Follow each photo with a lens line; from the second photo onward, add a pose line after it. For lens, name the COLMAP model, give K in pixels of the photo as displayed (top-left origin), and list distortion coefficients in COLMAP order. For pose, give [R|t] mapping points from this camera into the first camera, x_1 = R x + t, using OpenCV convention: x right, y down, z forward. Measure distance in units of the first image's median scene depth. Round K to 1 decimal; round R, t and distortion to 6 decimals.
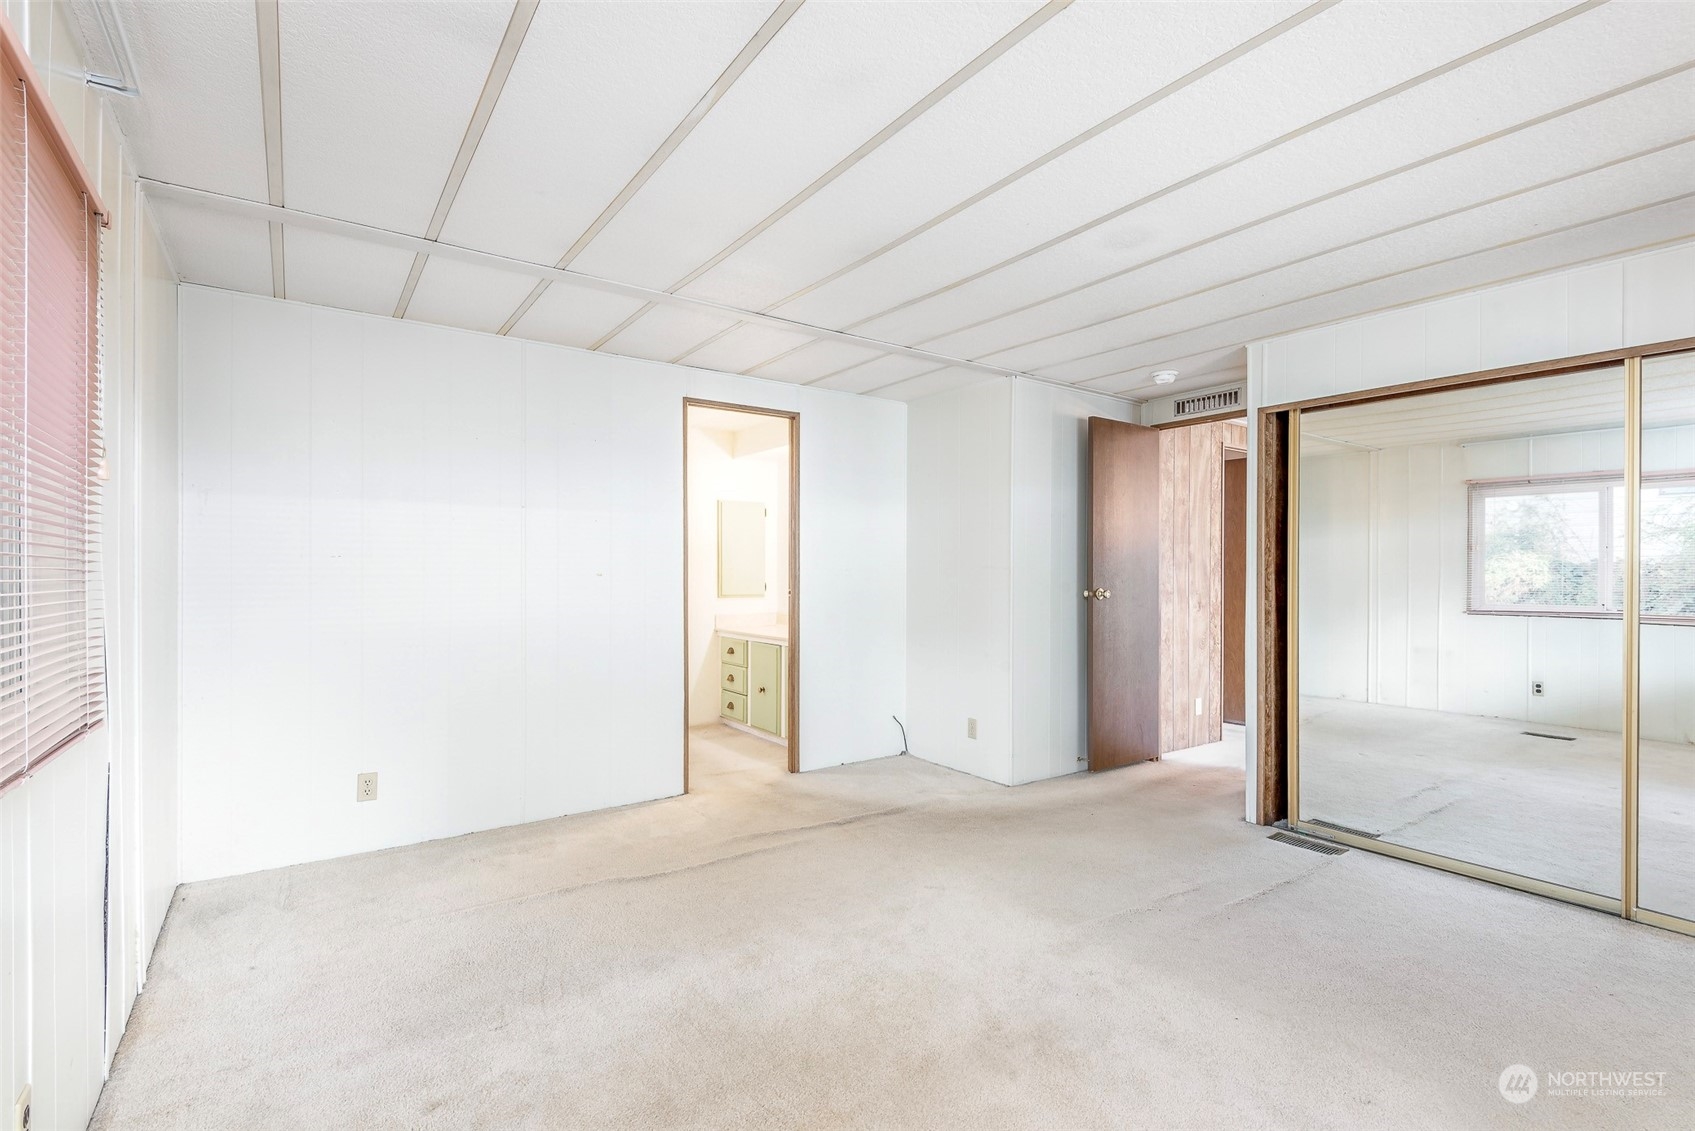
lens RADIAL K [[782.9, 0, 847.5], [0, 782.9, 565.5], [0, 0, 1]] dist [0.018978, 0.000122]
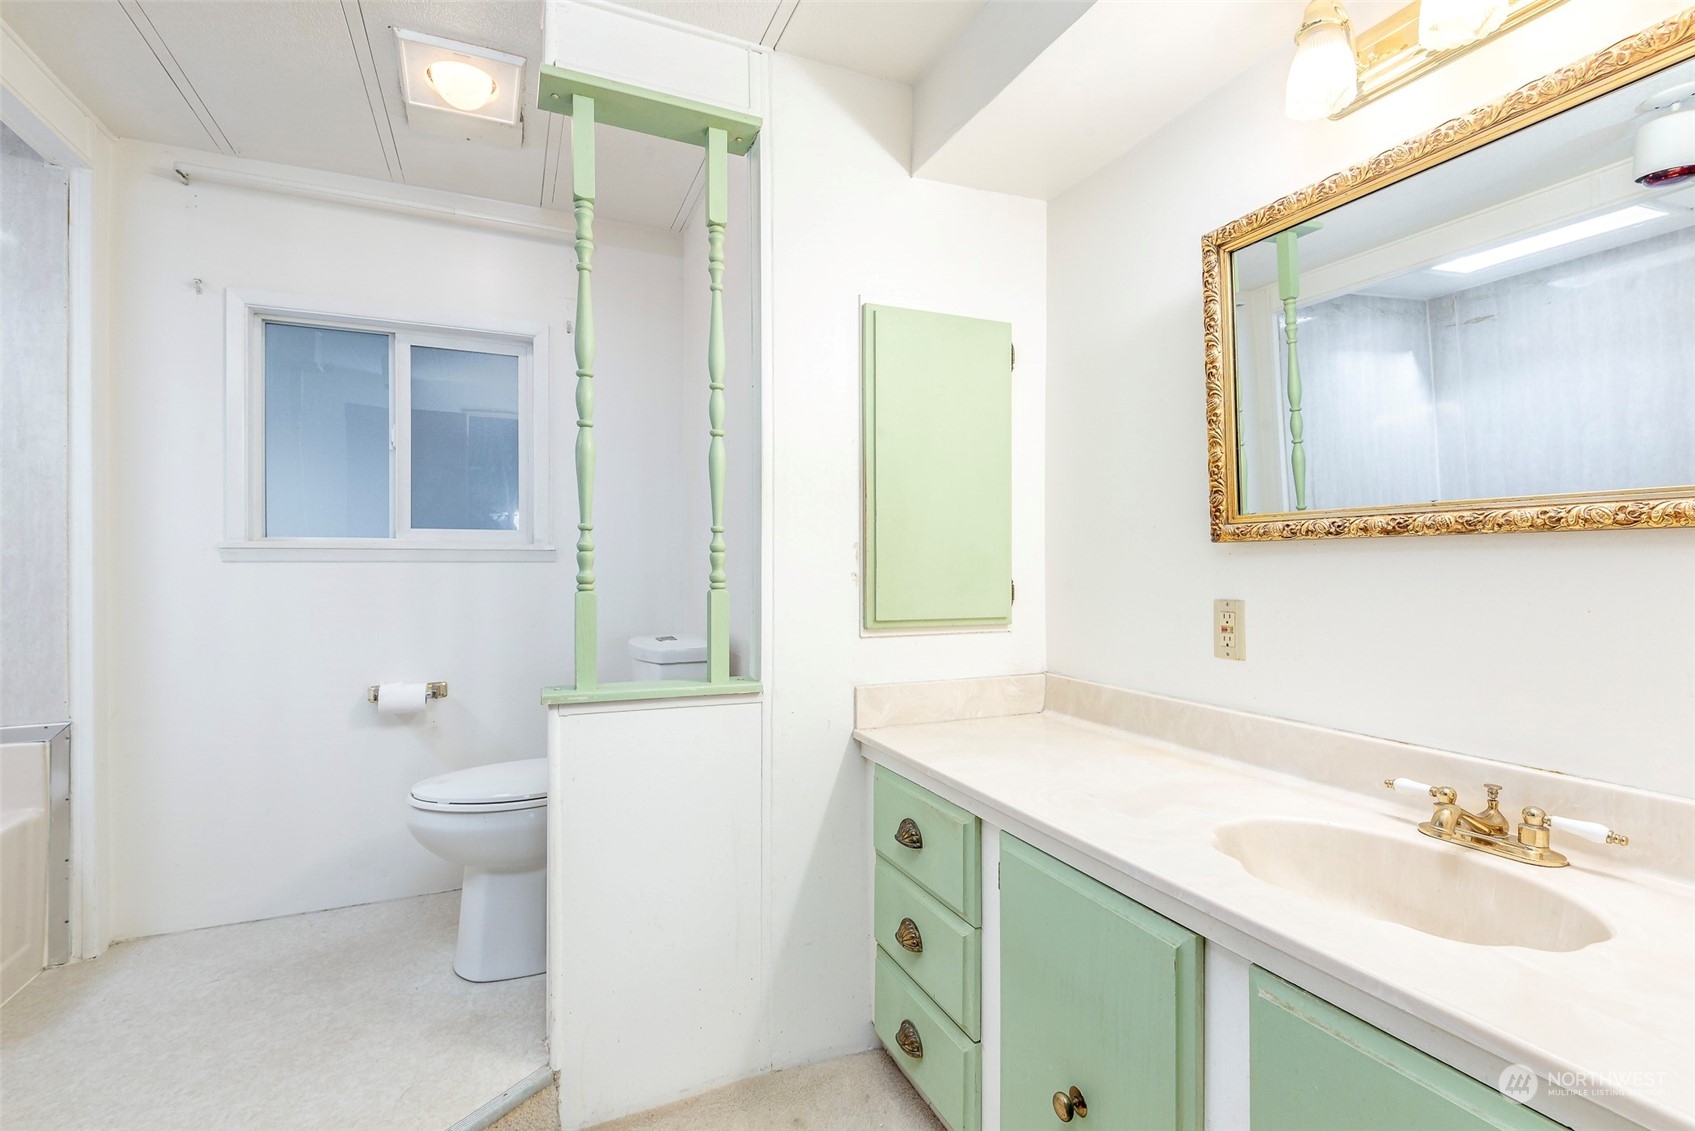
lens RADIAL K [[769.2, 0, 844.1], [0, 769.2, 559.0], [0, 0, 1]] dist [0.020602, -0.017027]
pose [[0.979327, -0.005608, -0.202206, -0.114056], [0.006254, 0.999977, 0.002556, 0.013027], [0.202187, -0.003767, 0.979340, 0.713309]]
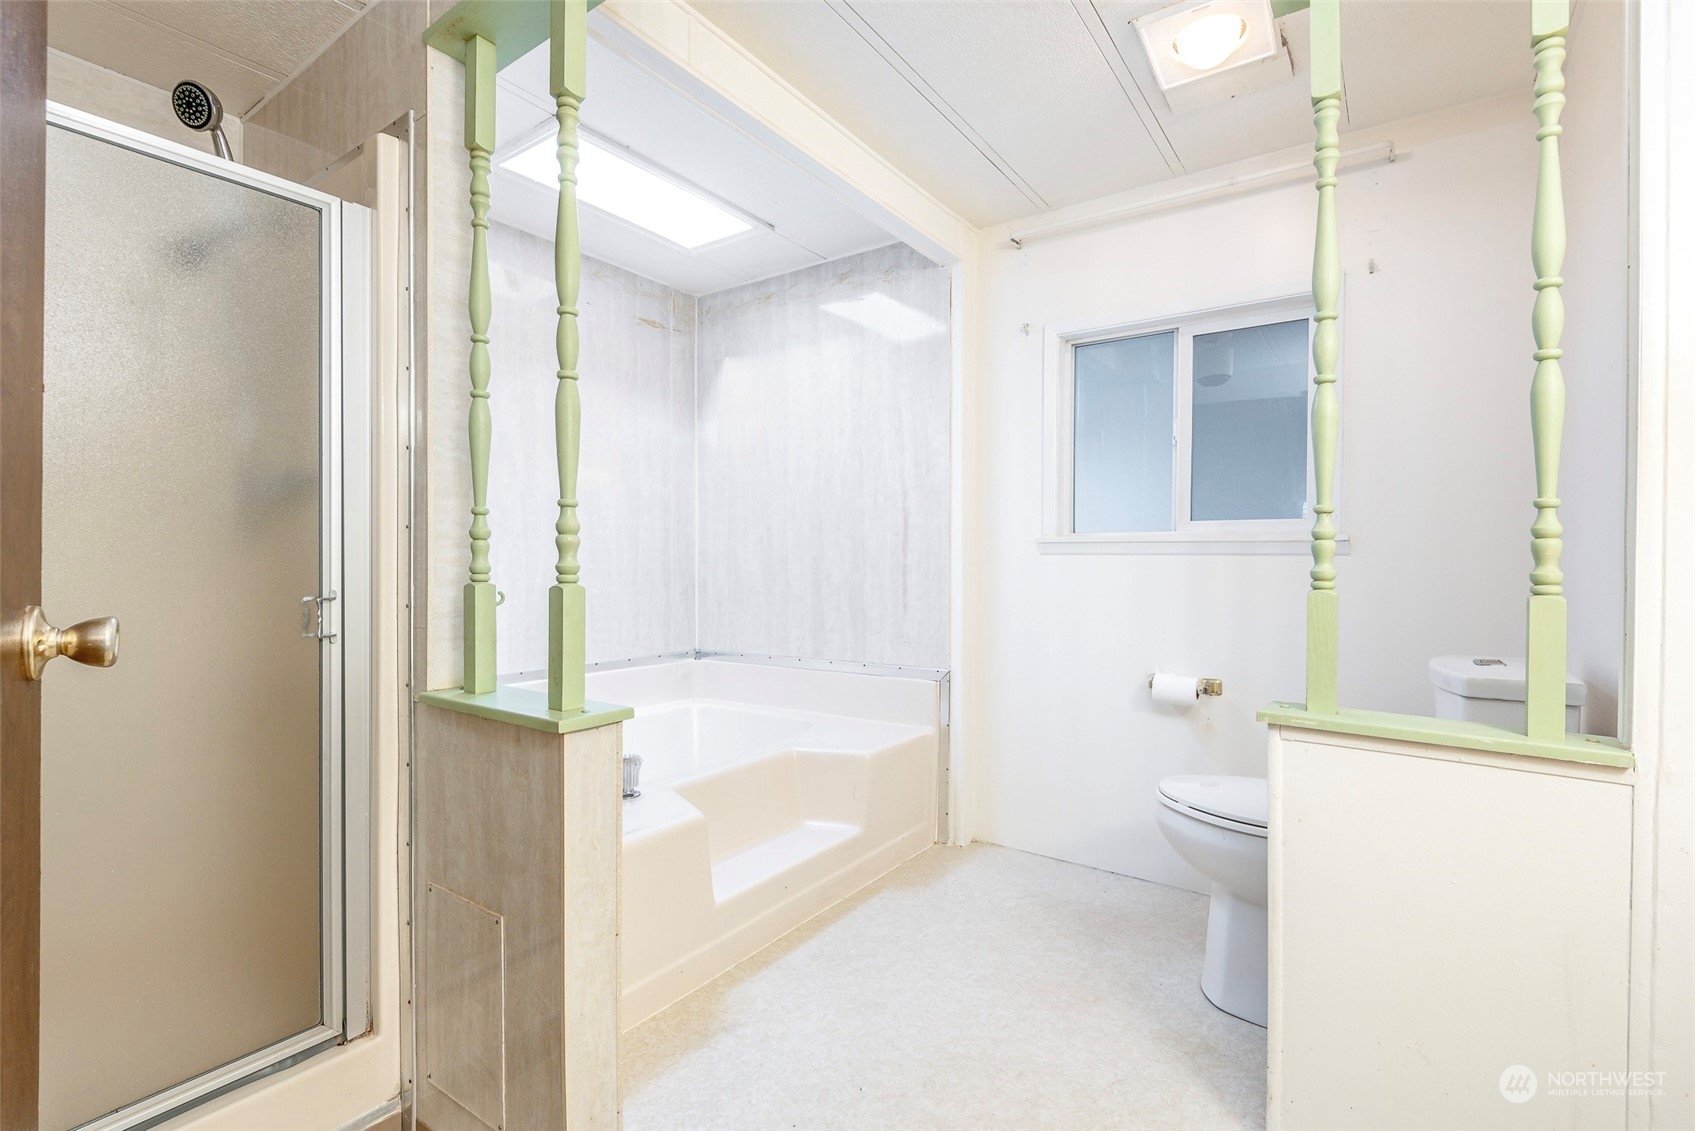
lens RADIAL K [[769.2, 0, 844.1], [0, 769.2, 559.0], [0, 0, 1]] dist [0.020602, -0.017027]
pose [[0.327002, 0.001430, -0.945023, -0.096831], [0.007173, 0.999966, 0.003995, 0.013905], [0.944996, -0.008085, 0.326981, 0.762455]]
